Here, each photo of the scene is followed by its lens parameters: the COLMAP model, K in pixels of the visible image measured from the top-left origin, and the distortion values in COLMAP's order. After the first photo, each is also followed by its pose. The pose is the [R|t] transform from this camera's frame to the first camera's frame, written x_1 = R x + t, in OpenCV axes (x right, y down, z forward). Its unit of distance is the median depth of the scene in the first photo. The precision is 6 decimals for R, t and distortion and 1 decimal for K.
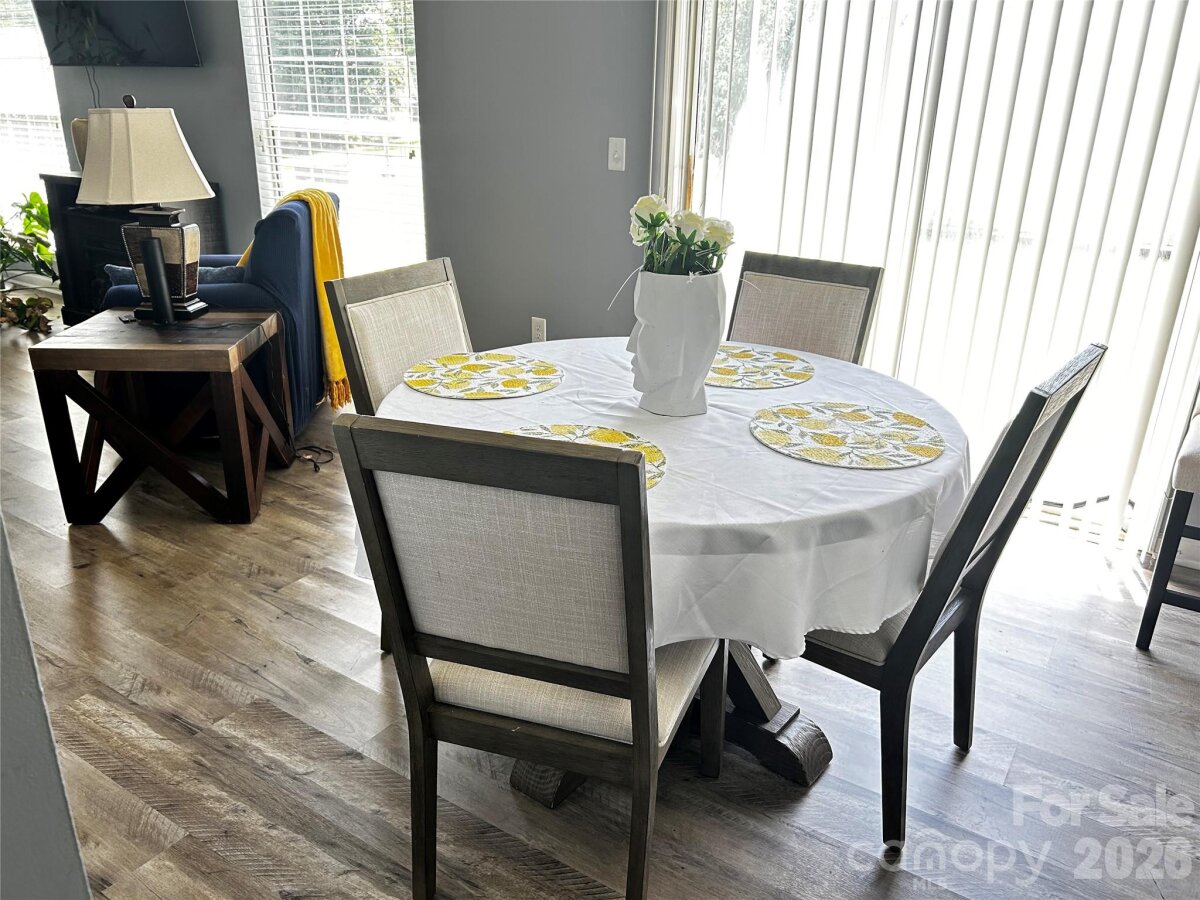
lens RADIAL K [[904.1, 0, 614.4], [0, 904.1, 447.9], [0, 0, 1]] dist [0.044952, -0.044374]
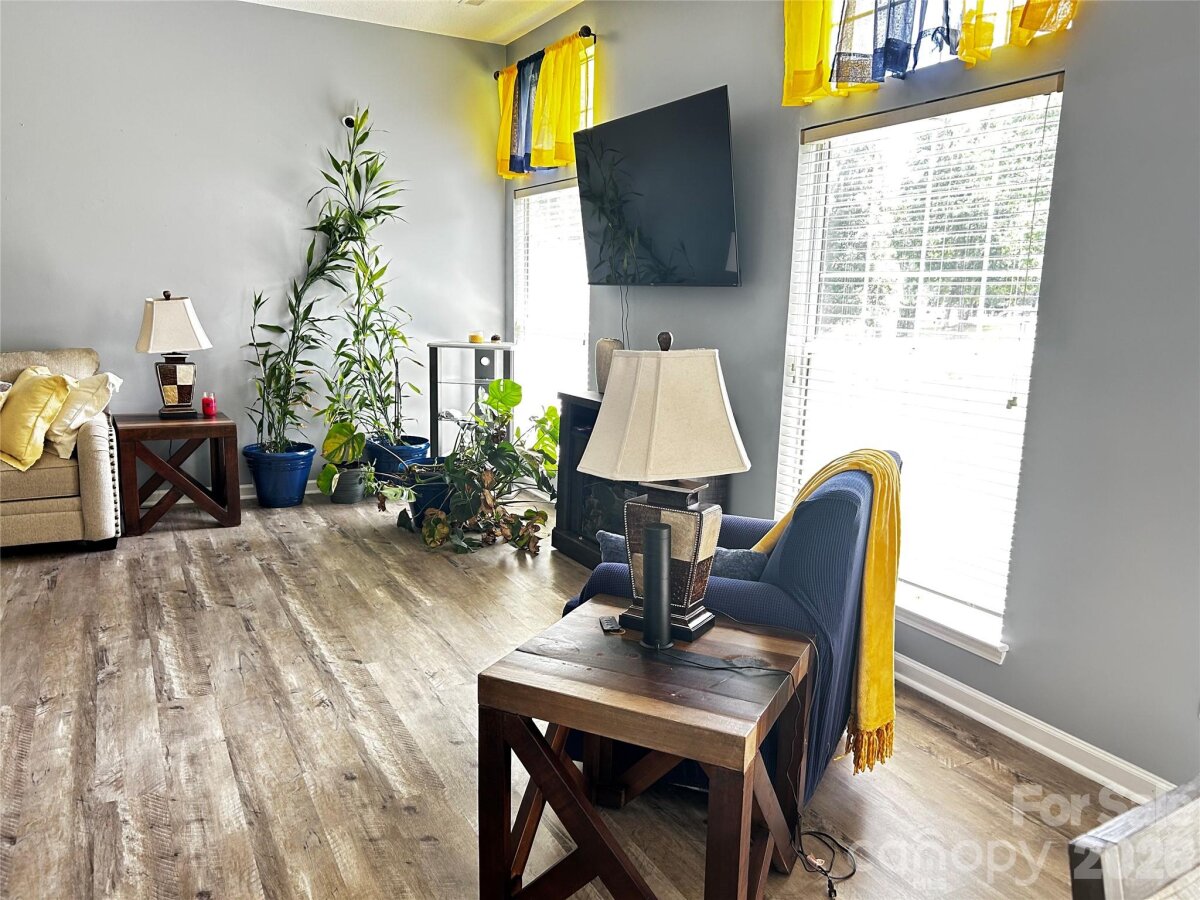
lens RADIAL K [[904.1, 0, 614.4], [0, 904.1, 447.9], [0, 0, 1]] dist [0.044952, -0.044374]
pose [[0.879104, 0.078216, -0.470168, -0.185785], [-0.173317, 0.971373, -0.162466, -0.144230], [0.444001, 0.224312, 0.867495, 0.317643]]
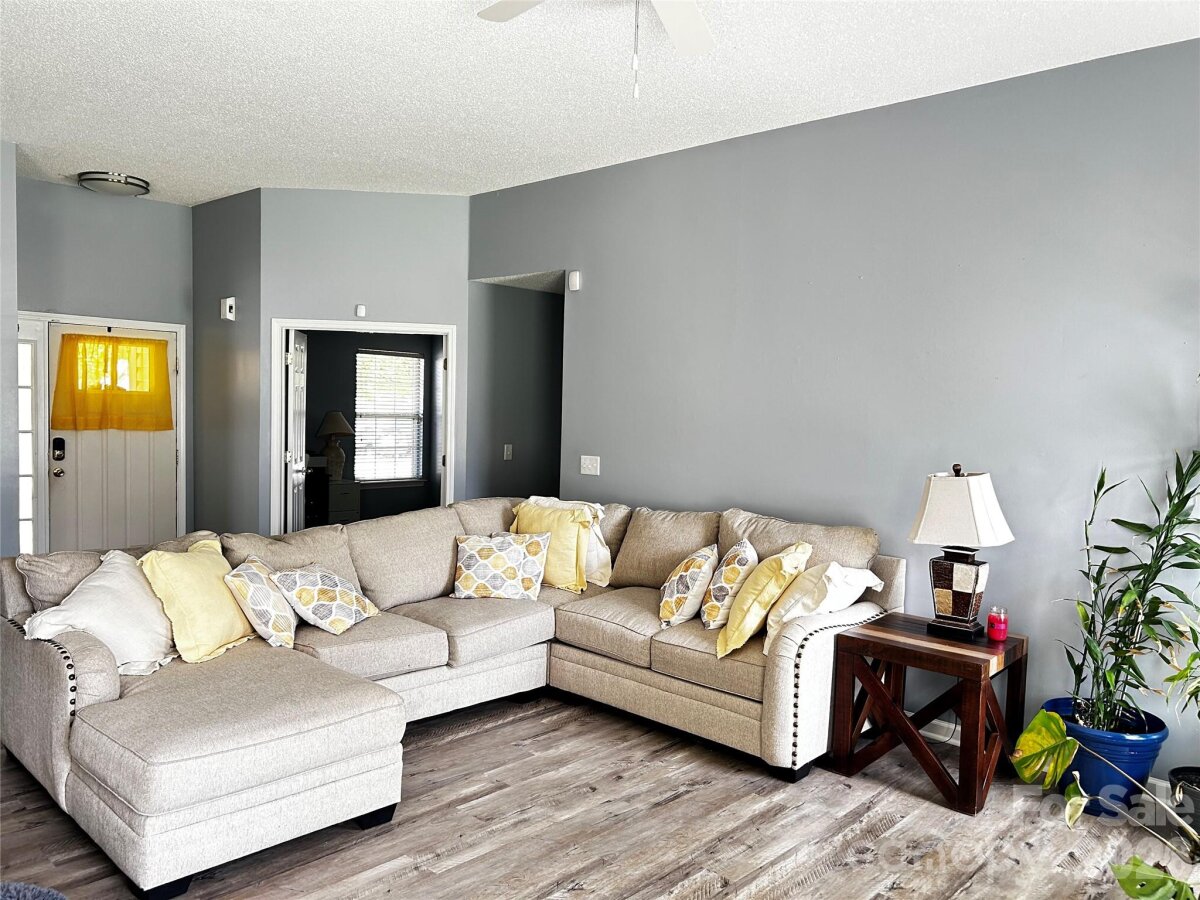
lens RADIAL K [[904.1, 0, 614.4], [0, 904.1, 447.9], [0, 0, 1]] dist [0.044952, -0.044374]
pose [[-0.176605, 0.014237, -0.984179, -0.357312], [-0.384499, 0.919450, 0.082296, -0.426071], [0.906075, 0.392950, -0.156905, 0.944967]]
